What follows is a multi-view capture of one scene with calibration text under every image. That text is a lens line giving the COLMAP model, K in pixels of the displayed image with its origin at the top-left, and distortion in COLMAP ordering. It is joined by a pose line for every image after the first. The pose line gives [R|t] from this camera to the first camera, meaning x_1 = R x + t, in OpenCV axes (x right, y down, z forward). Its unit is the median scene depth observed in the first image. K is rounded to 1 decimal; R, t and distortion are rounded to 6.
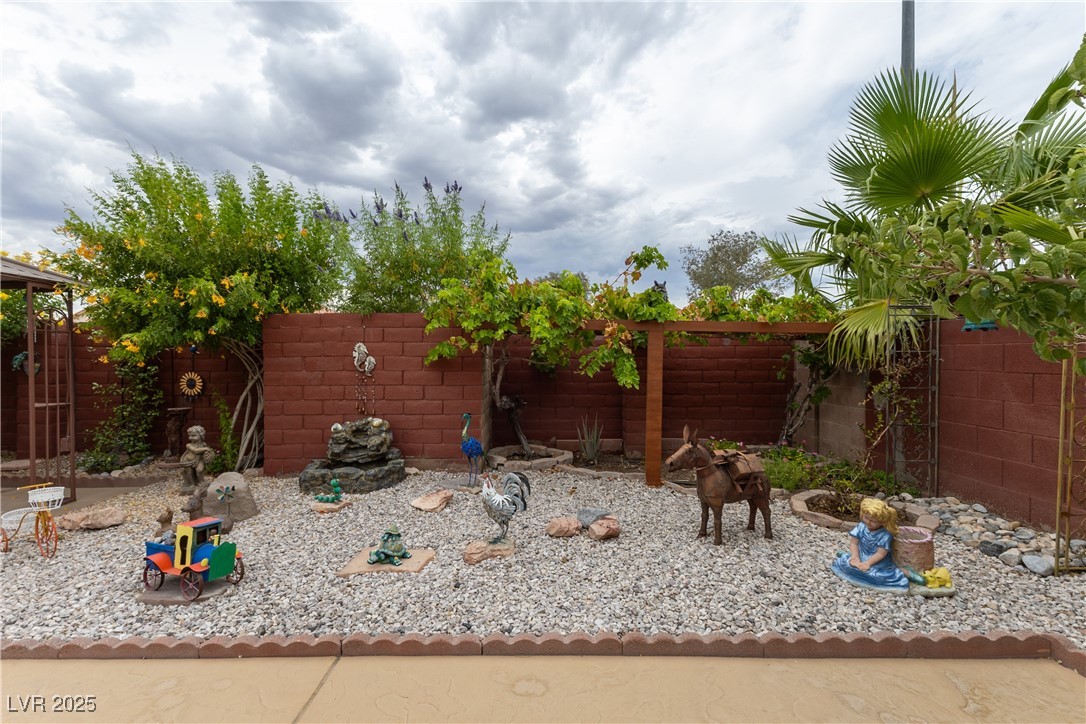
lens RADIAL K [[495.1, 0, 537.9], [0, 495.1, 367.0], [0, 0, 1]] dist [0.017546, -0.000351]
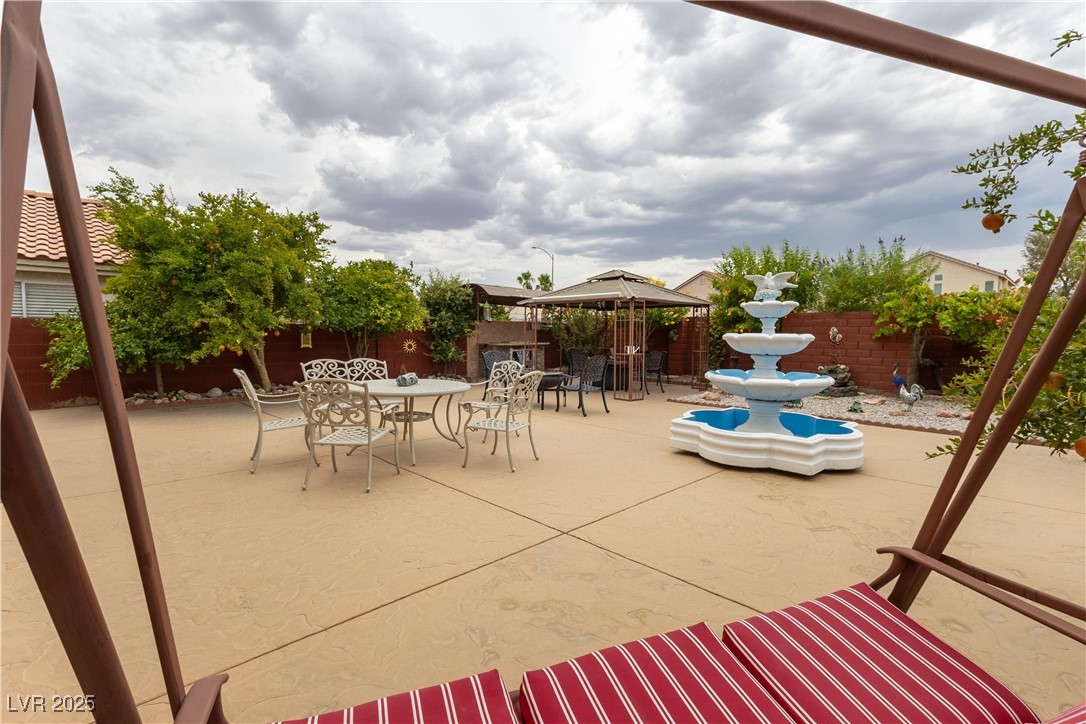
lens RADIAL K [[495.1, 0, 537.9], [0, 495.1, 367.0], [0, 0, 1]] dist [0.017546, -0.000351]
pose [[0.701153, 0.058655, -0.710594, 0.254860], [-0.016867, 0.997696, 0.065710, -0.000784], [0.712811, -0.034087, 0.700527, -1.344755]]
